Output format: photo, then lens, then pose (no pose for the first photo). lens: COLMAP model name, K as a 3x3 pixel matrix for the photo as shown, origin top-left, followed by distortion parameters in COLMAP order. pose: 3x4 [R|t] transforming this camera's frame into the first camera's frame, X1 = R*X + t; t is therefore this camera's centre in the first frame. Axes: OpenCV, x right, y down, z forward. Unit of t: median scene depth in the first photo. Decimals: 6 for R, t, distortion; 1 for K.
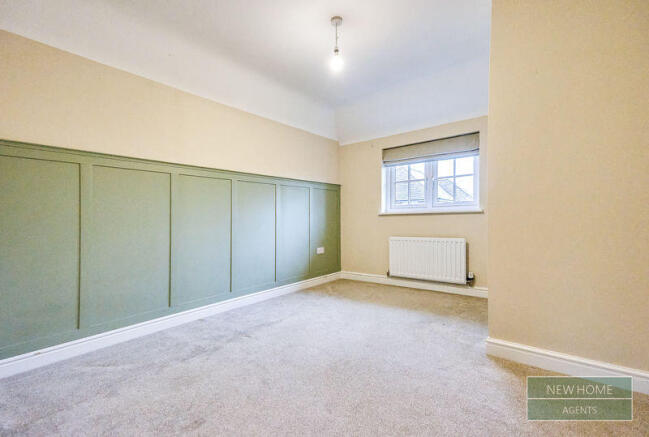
lens RADIAL K [[297.7, 0, 325.7], [0, 297.7, 218.6], [0, 0, 1]] dist [0.032735, 0.000902]
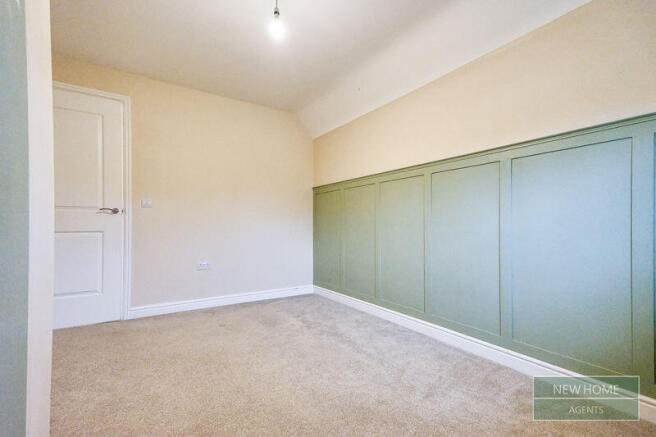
lens RADIAL K [[300.9, 0, 327.4], [0, 300.9, 218.0], [0, 0, 1]] dist [0.032735, 0.000902]
pose [[-0.318929, -0.002869, -0.947774, 0.597304], [0.004512, 0.999979, -0.004545, -0.010484], [0.947768, -0.005726, -0.318910, 1.099073]]
